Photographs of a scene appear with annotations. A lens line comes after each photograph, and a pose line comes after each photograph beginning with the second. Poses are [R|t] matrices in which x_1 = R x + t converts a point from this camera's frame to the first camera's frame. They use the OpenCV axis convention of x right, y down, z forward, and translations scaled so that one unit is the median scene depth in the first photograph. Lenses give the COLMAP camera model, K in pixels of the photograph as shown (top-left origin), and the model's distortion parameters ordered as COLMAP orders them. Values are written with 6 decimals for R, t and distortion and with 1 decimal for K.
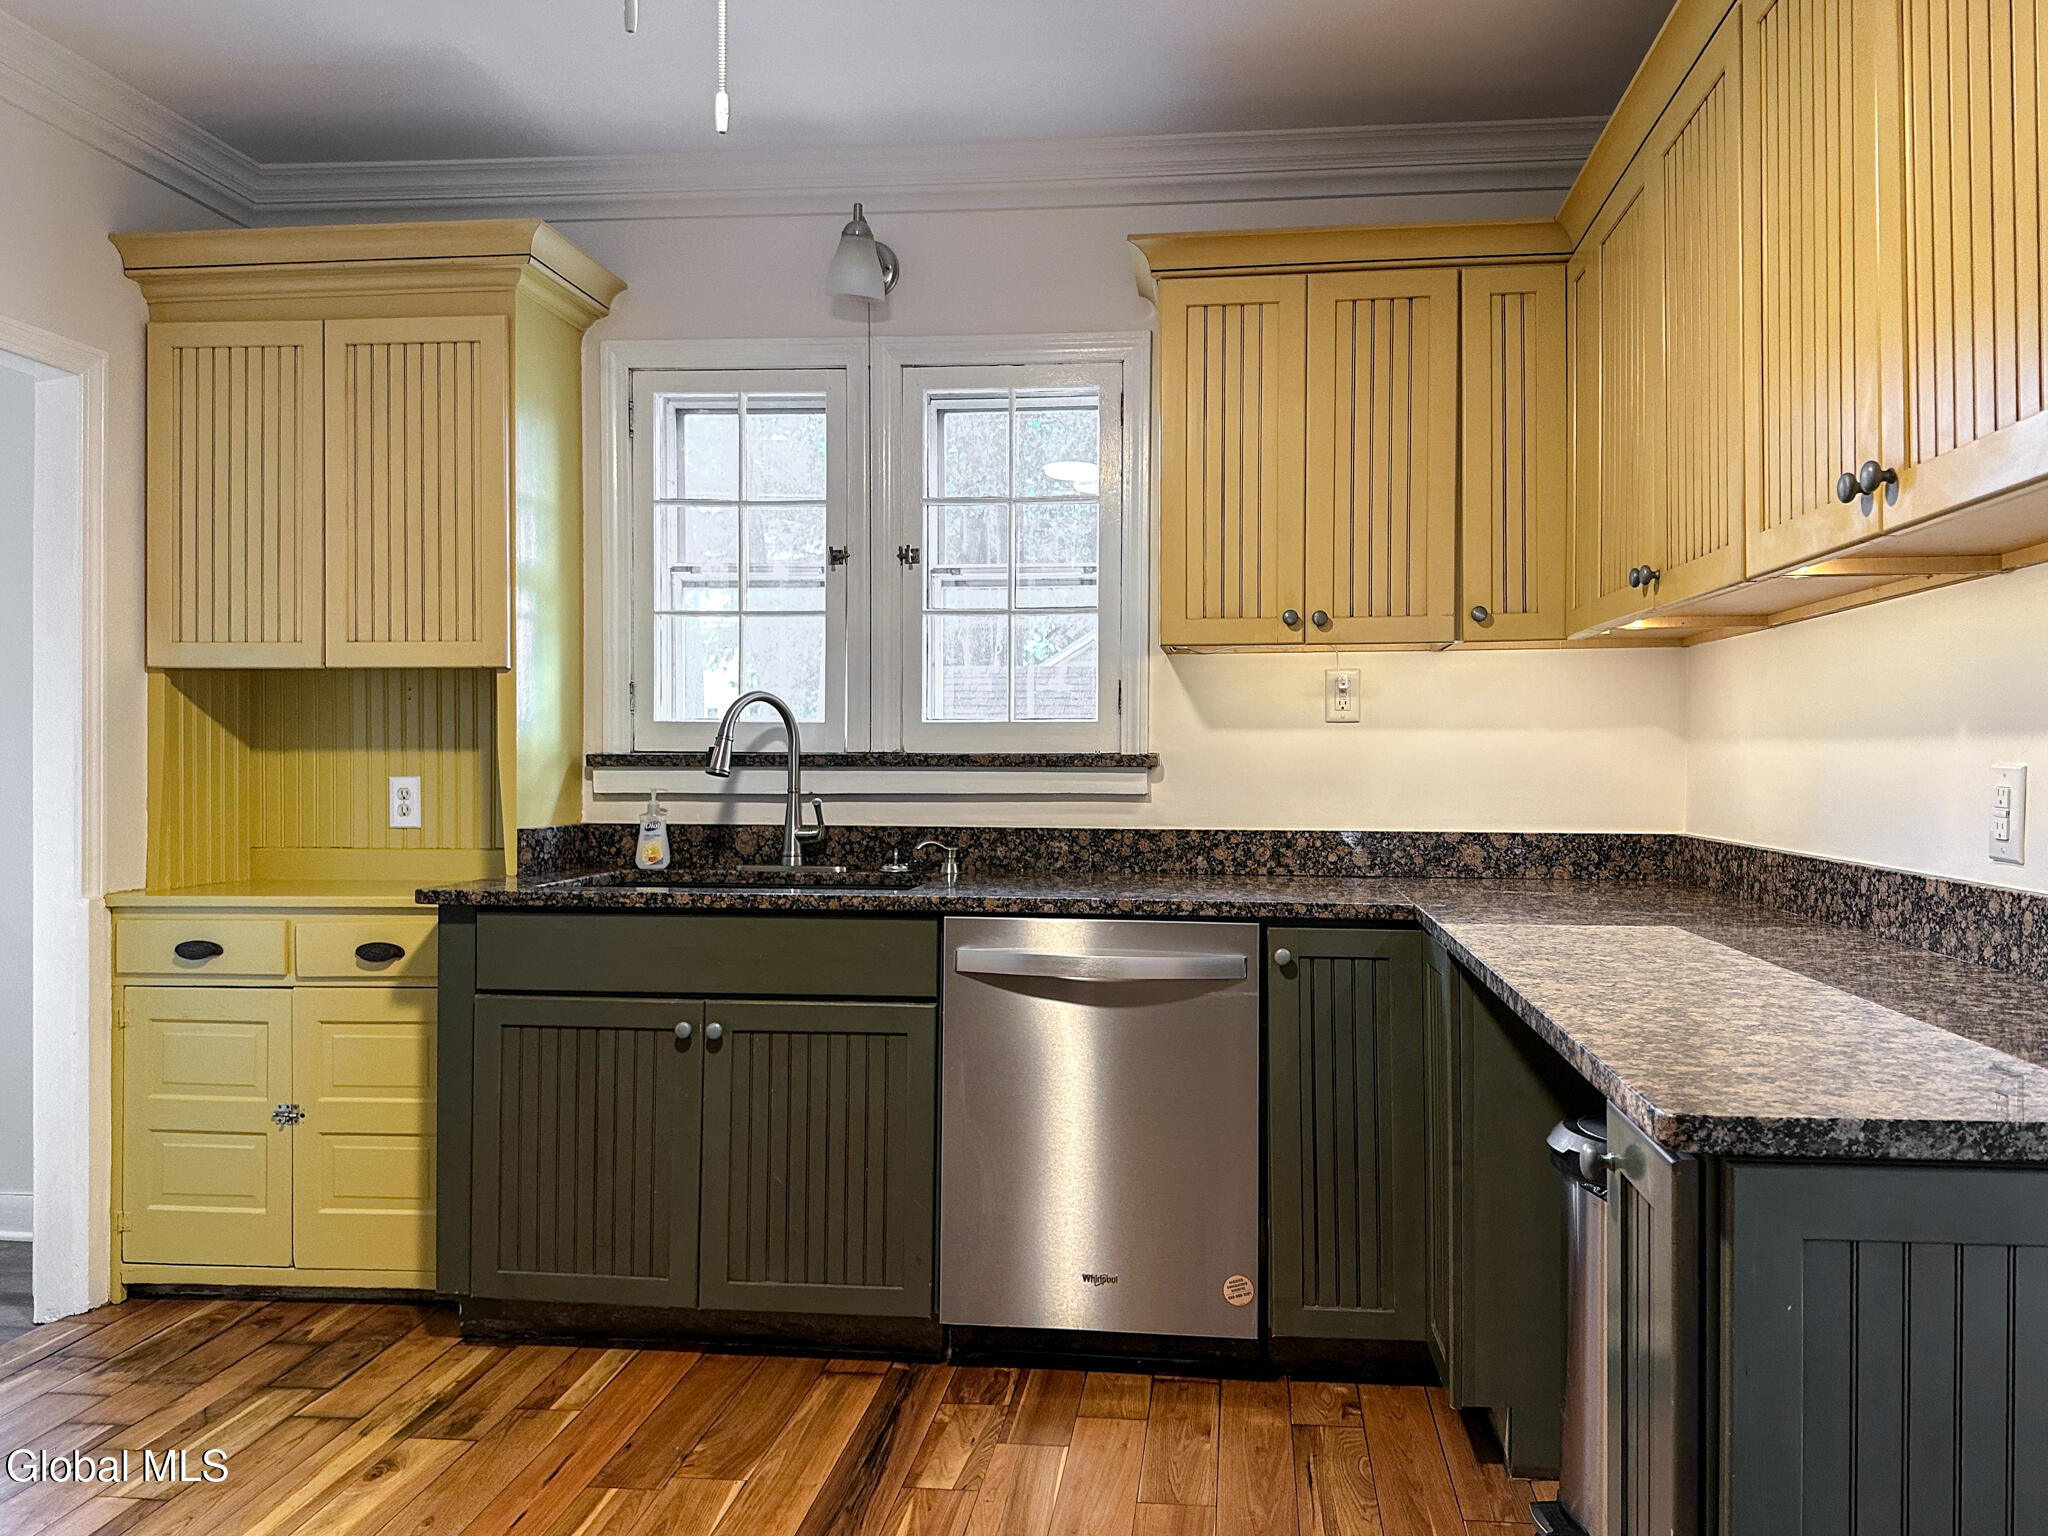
lens RADIAL K [[1495.7, 0, 1068.0], [0, 1495.7, 757.4], [0, 0, 1]] dist [0.074328, -0.092338]
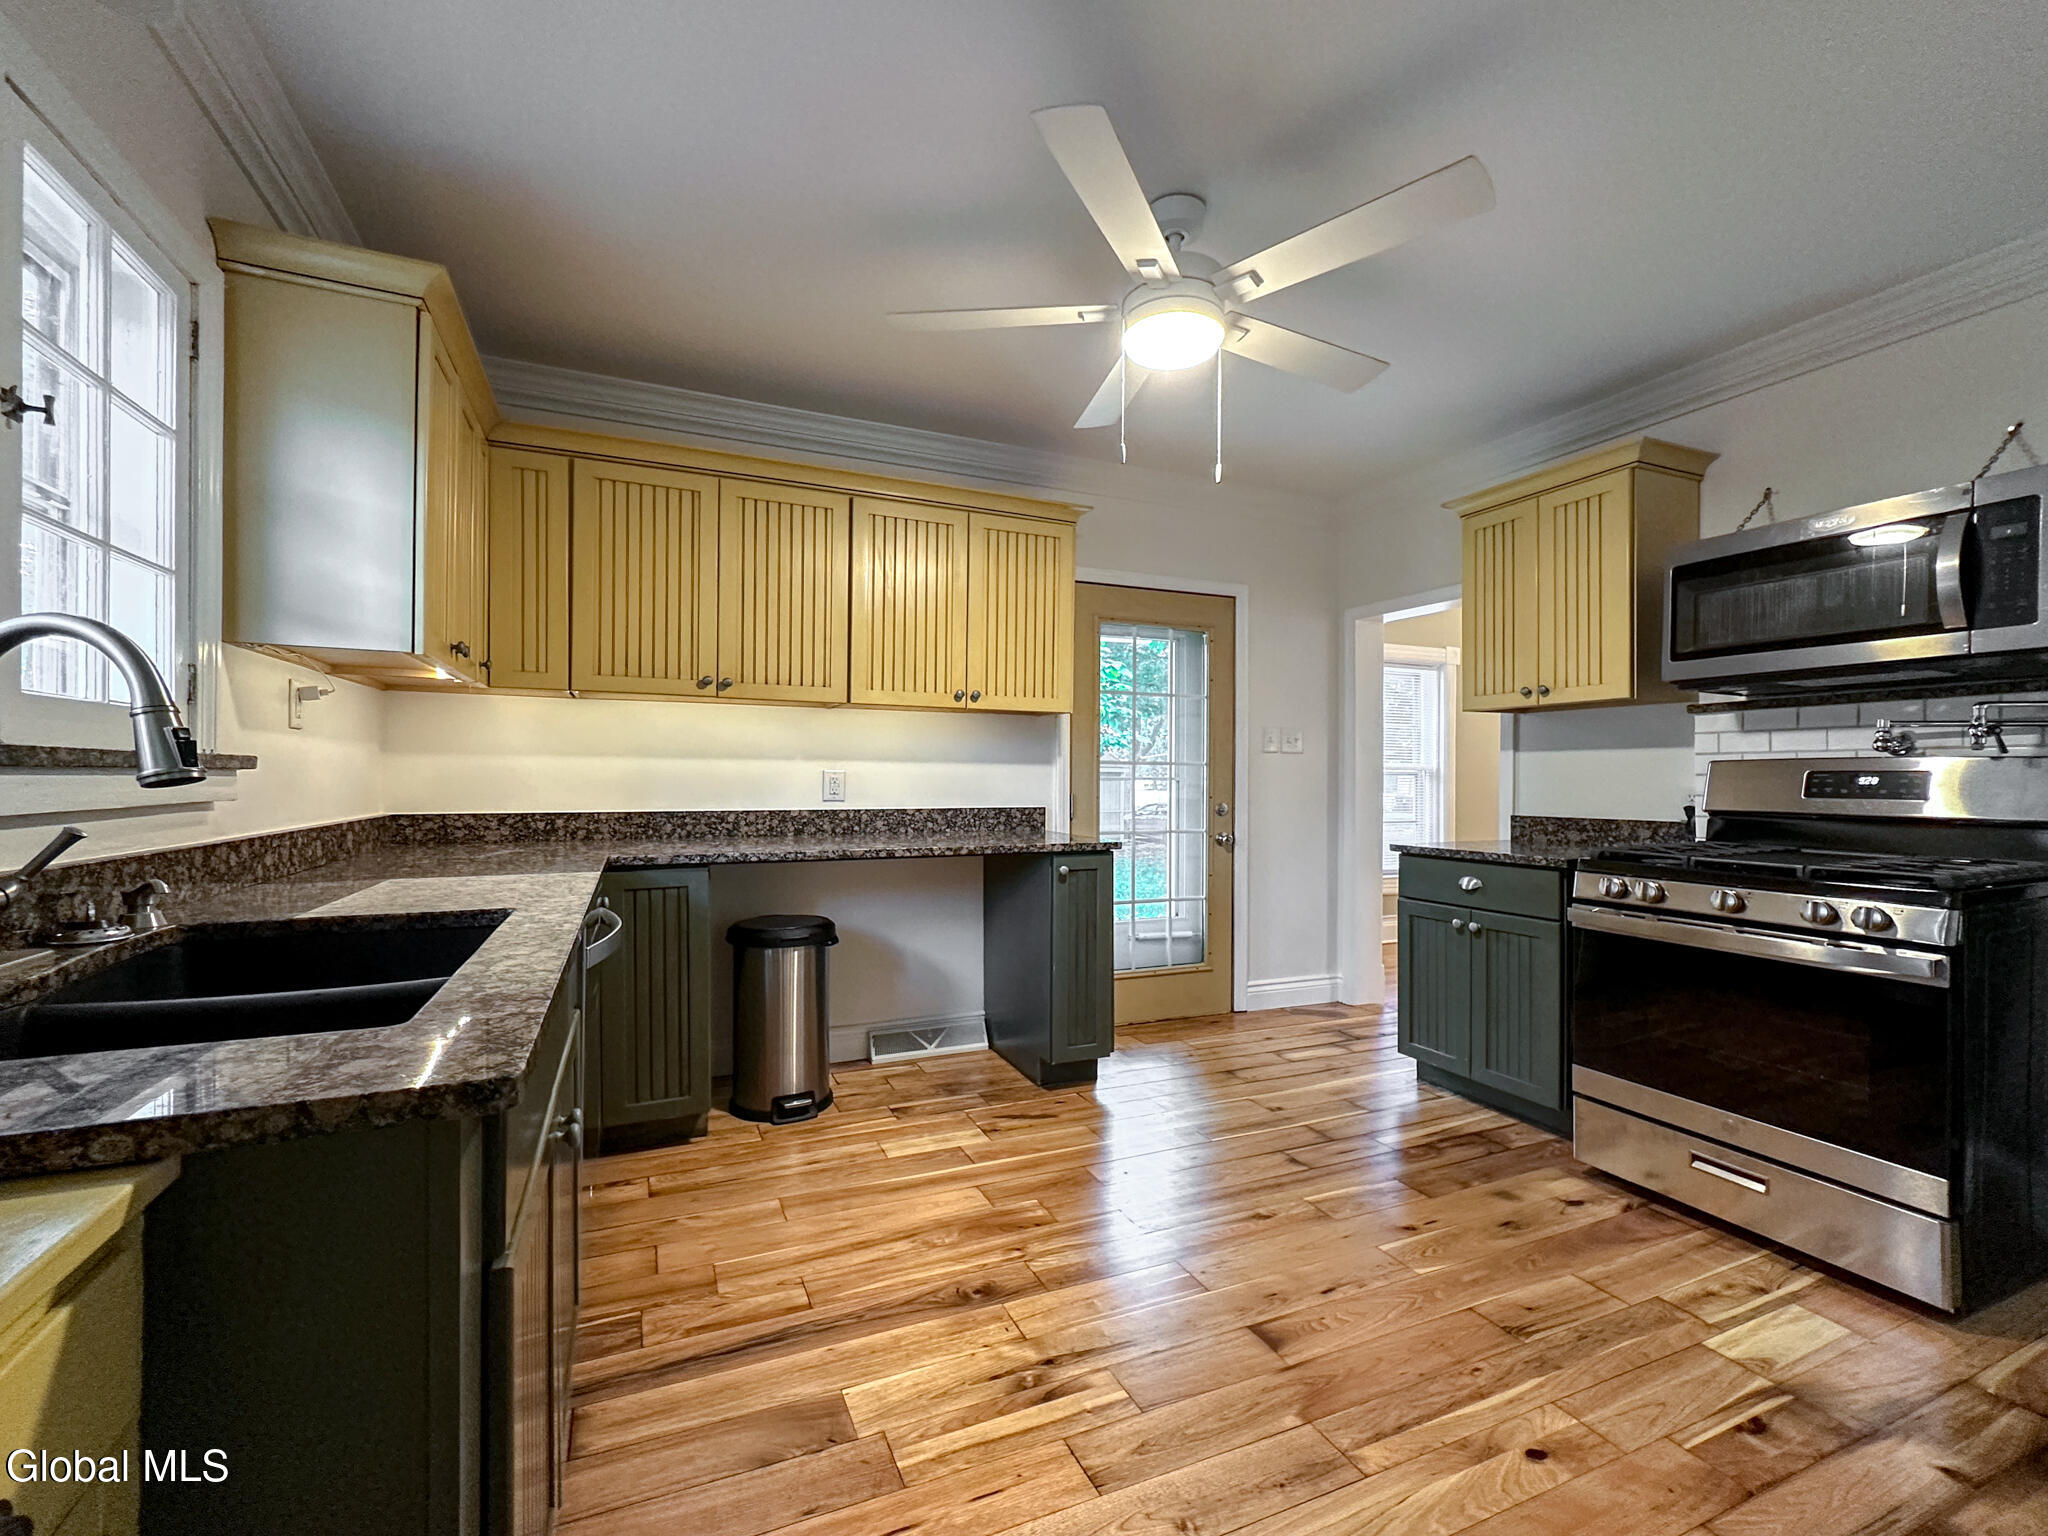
lens RADIAL K [[826.5, 0, 973.9], [0, 826.5, 783.3], [0, 0, 1]] dist [-0.004100, -0.000271]
pose [[-0.473693, -0.011390, 0.880616, -0.609576], [-0.006070, 0.999935, 0.009669, 0.008523], [-0.880669, -0.000766, -0.473731, 0.909519]]
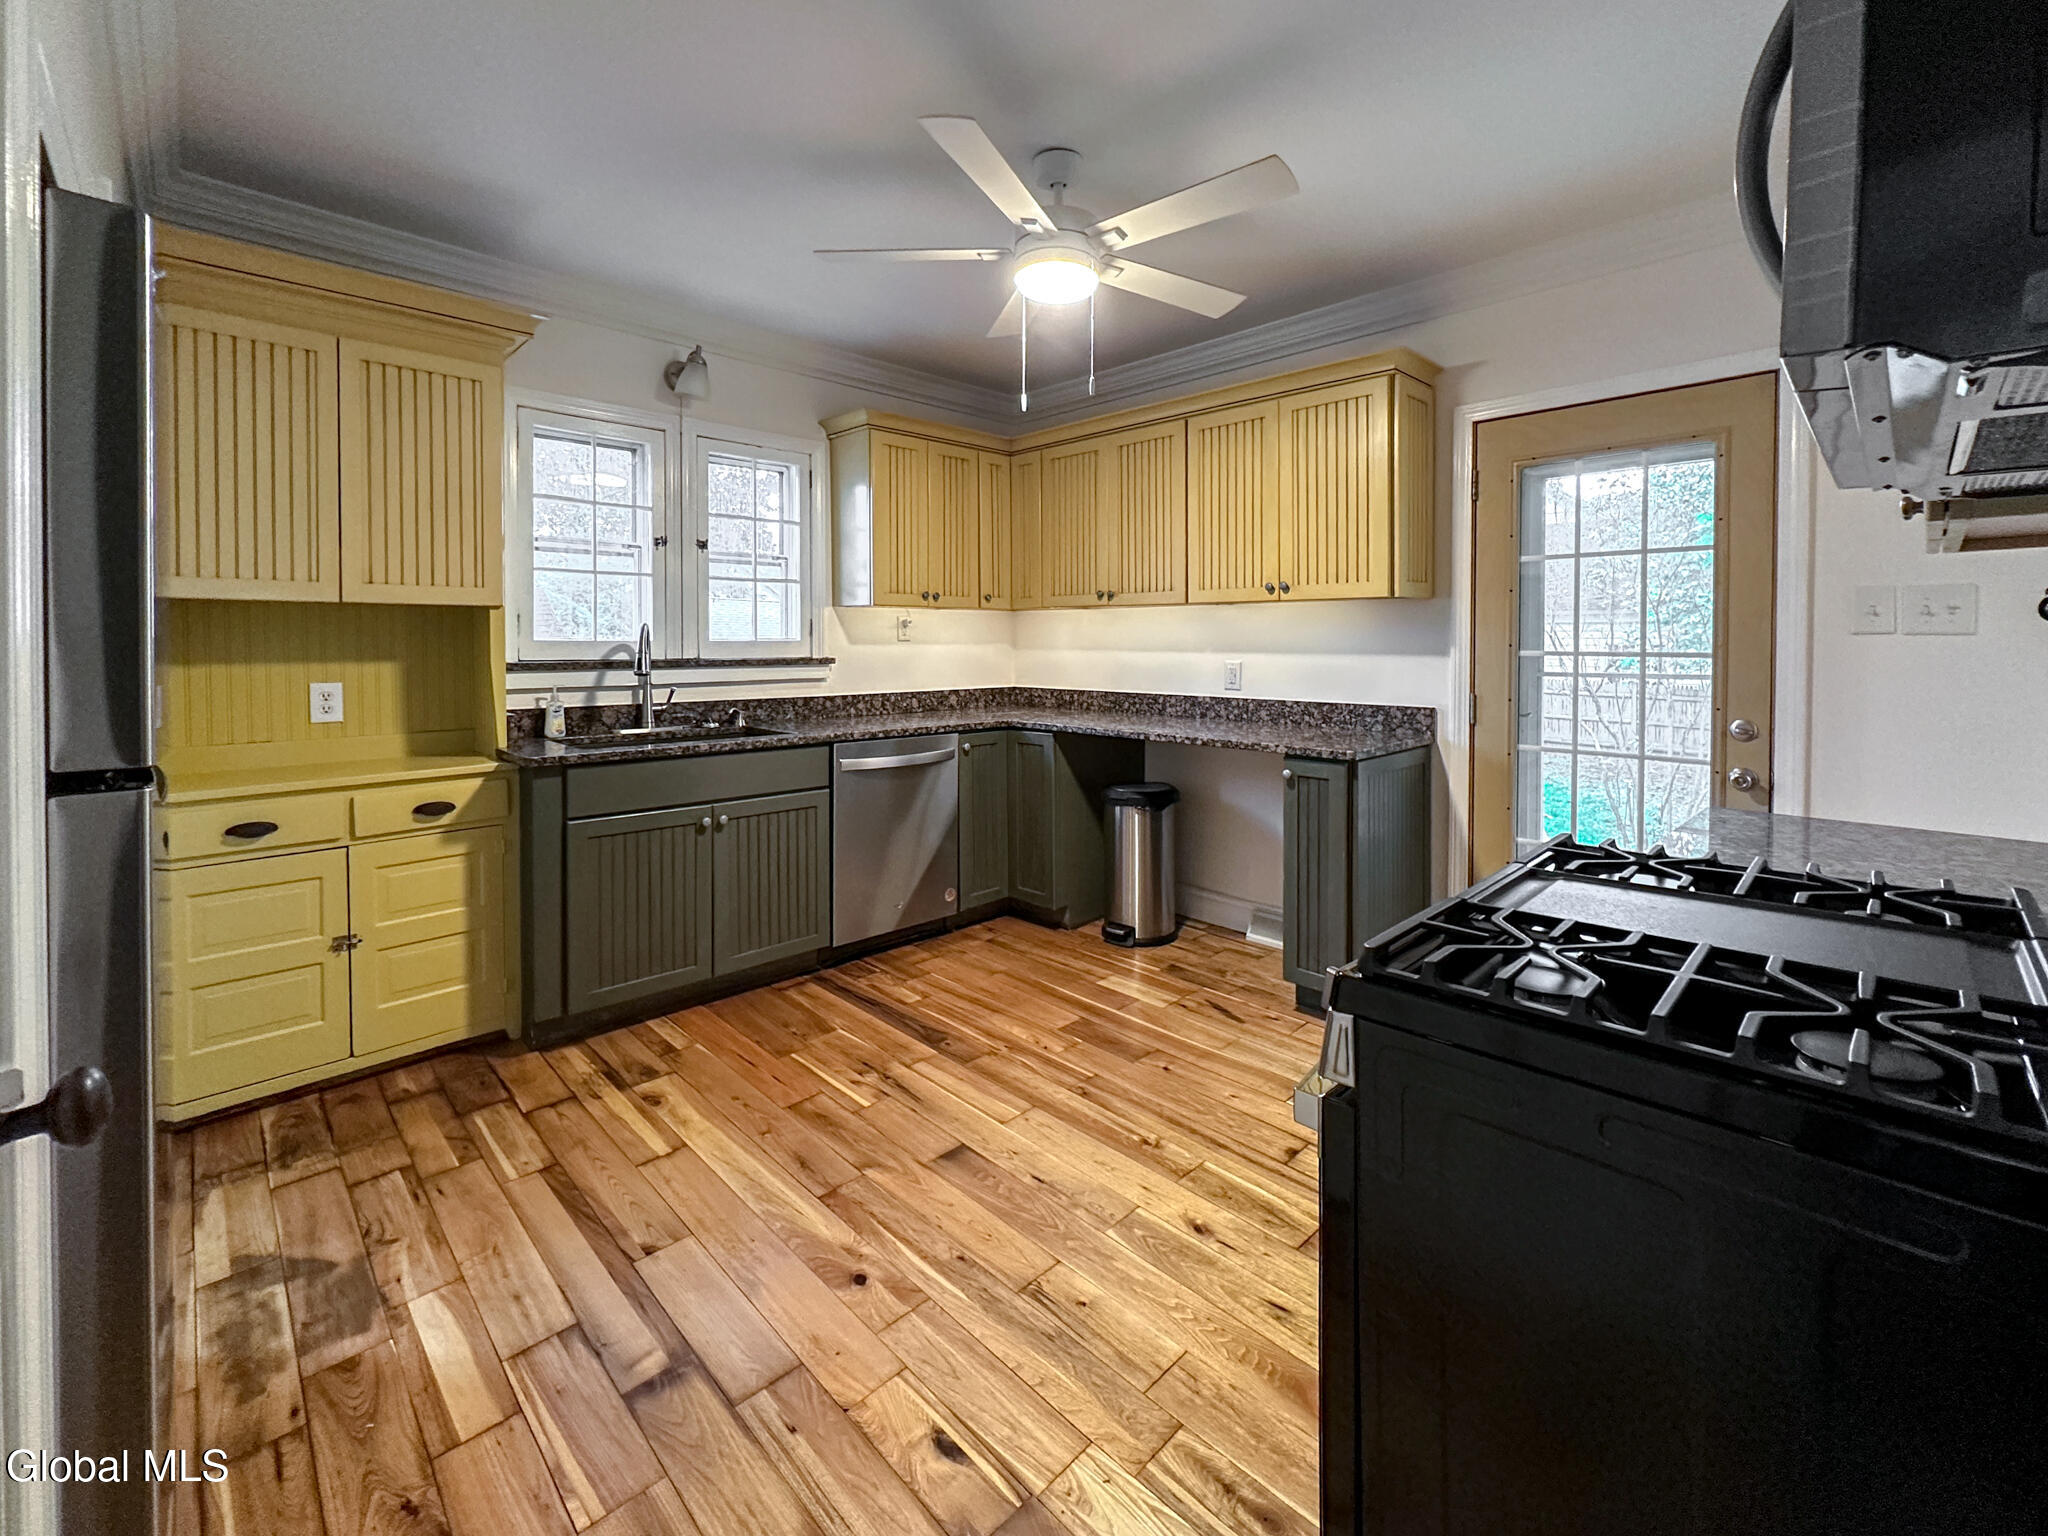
lens RADIAL K [[884.1, 0, 1044.6], [0, 884.1, 657.0], [0, 0, 1]] dist [-0.001903, -0.000187]
pose [[0.627655, -0.015576, 0.778336, -0.711888], [0.003138, 0.999842, 0.017478, -0.023409], [-0.778485, -0.008527, 0.627605, 0.049613]]
